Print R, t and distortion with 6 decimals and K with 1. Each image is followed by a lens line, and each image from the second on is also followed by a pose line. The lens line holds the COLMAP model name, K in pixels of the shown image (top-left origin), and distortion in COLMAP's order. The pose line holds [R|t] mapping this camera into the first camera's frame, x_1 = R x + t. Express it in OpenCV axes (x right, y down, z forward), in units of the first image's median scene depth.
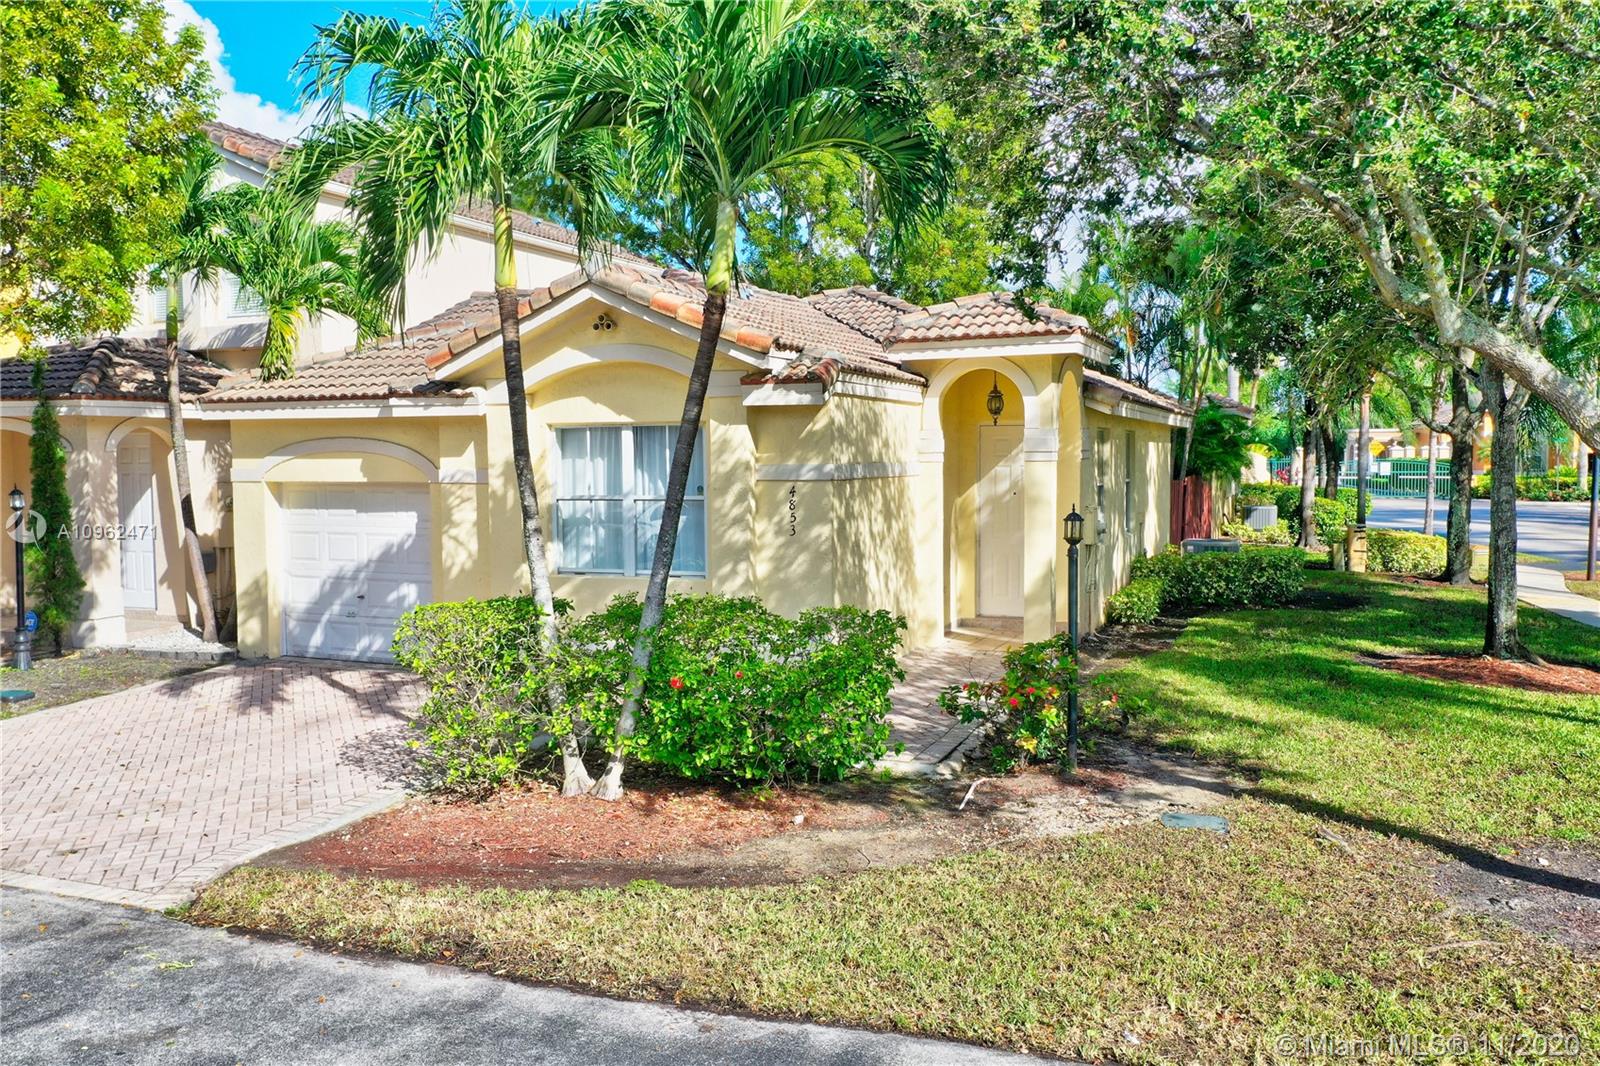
lens RADIAL K [[1295.5, 0, 805.4], [0, 1295.5, 534.0], [0, 0, 1]] dist [-0.005279, -0.004953]
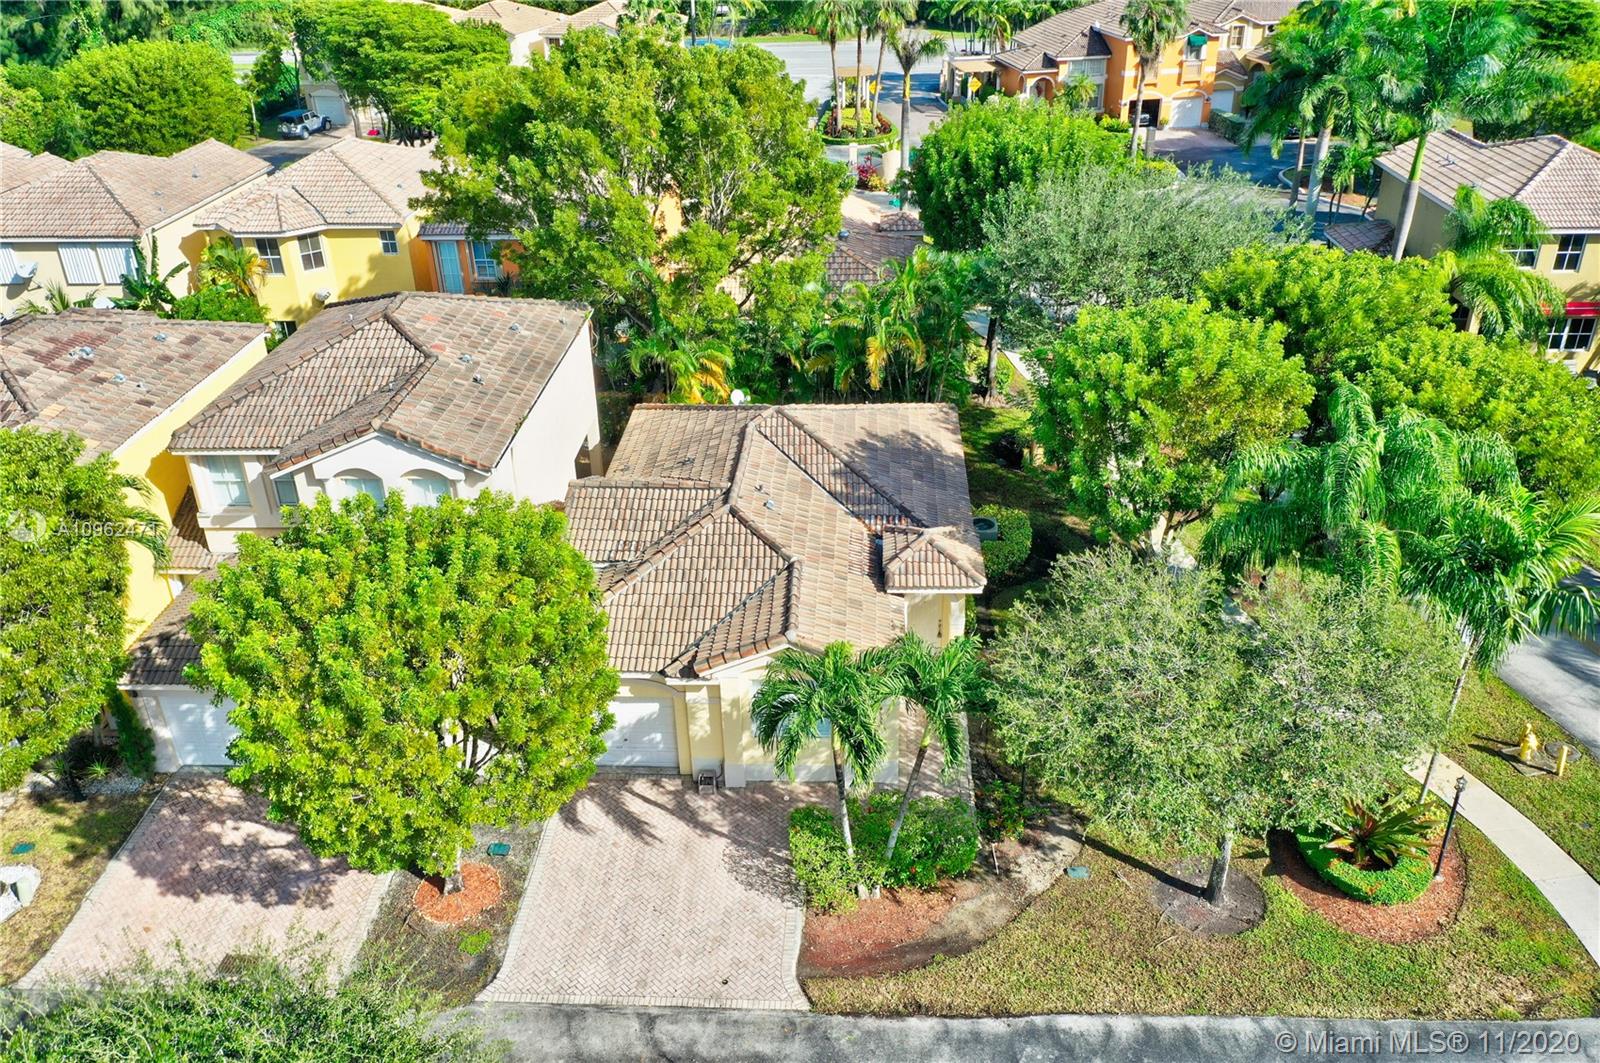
lens RADIAL K [[1295.5, 0, 801.2], [0, 1295.5, 525.8], [0, 0, 1]] dist [-0.005279, -0.004953]
pose [[0.943399, -0.167734, 0.286119, -1.288598], [0.037140, 0.910688, 0.411421, -2.207580], [-0.329575, -0.377508, 0.865372, -1.358676]]
